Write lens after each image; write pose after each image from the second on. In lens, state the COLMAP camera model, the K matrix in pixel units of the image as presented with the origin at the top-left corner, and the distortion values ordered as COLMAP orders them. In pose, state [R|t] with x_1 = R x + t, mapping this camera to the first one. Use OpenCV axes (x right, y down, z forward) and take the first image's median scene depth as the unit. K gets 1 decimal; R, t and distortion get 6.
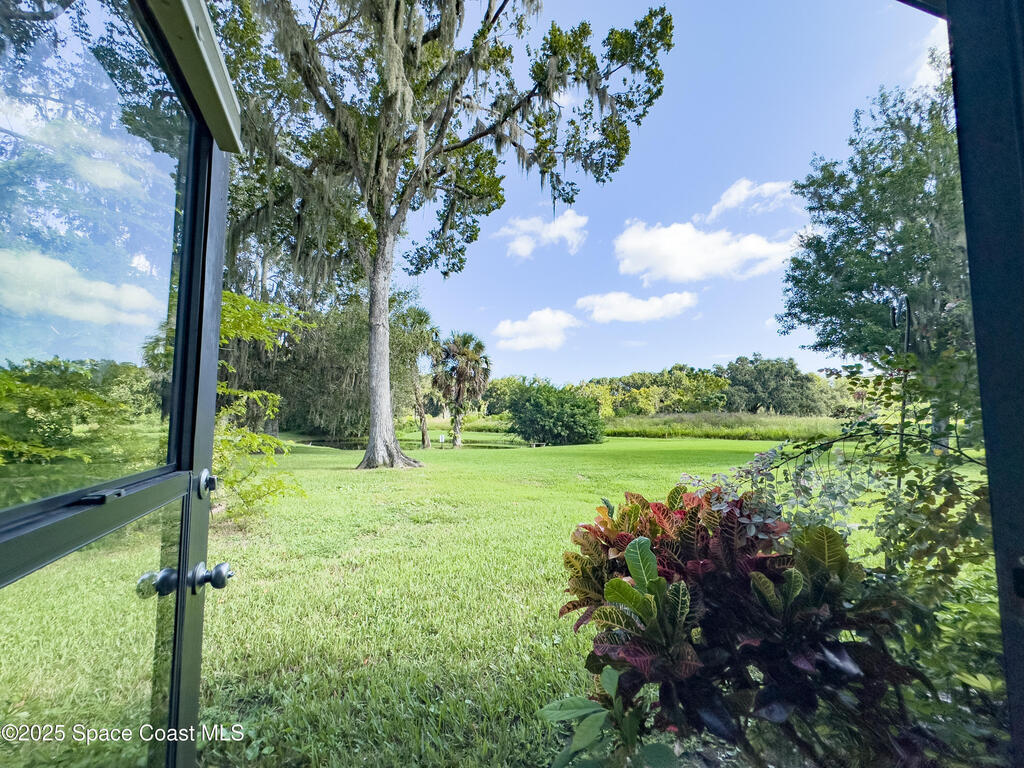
lens RADIAL K [[411.7, 0, 512.0], [0, 411.7, 384.0], [0, 0, 1]] dist [-0.000174, -0.000153]
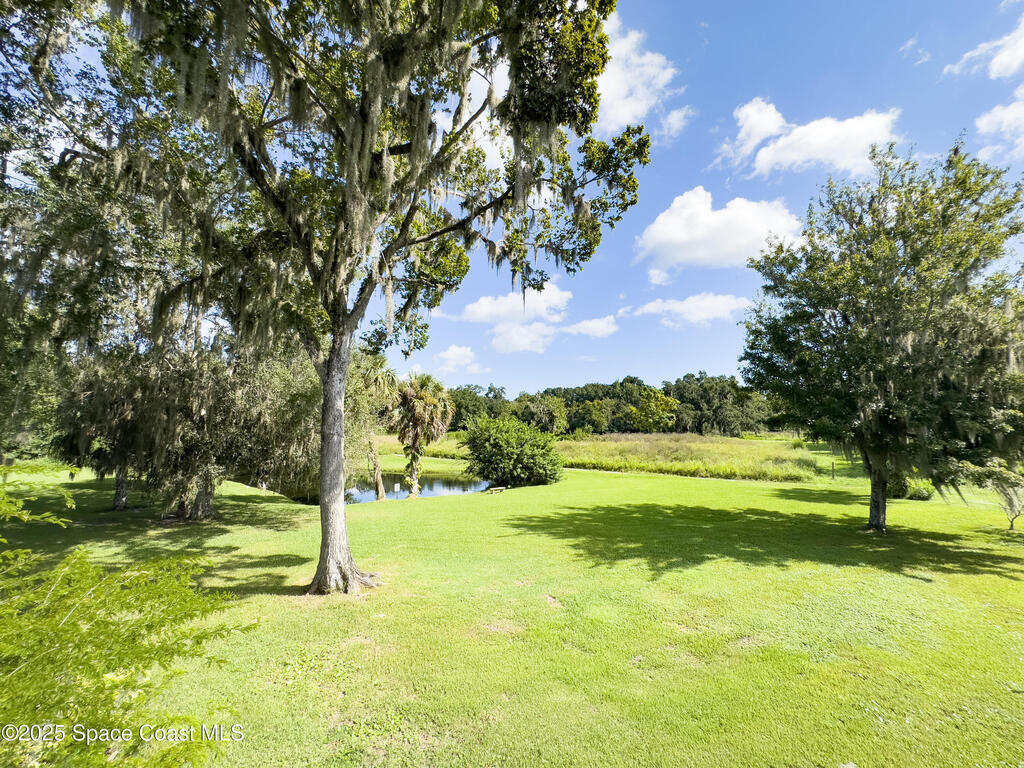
lens RADIAL K [[411.7, 0, 512.0], [0, 411.7, 384.0], [0, 0, 1]] dist [-0.000174, -0.000153]
pose [[0.993951, 0.010233, 0.109349, -0.027056], [-0.009552, 0.999932, -0.006748, -0.211700], [-0.109411, 0.005663, 0.993981, 0.047320]]
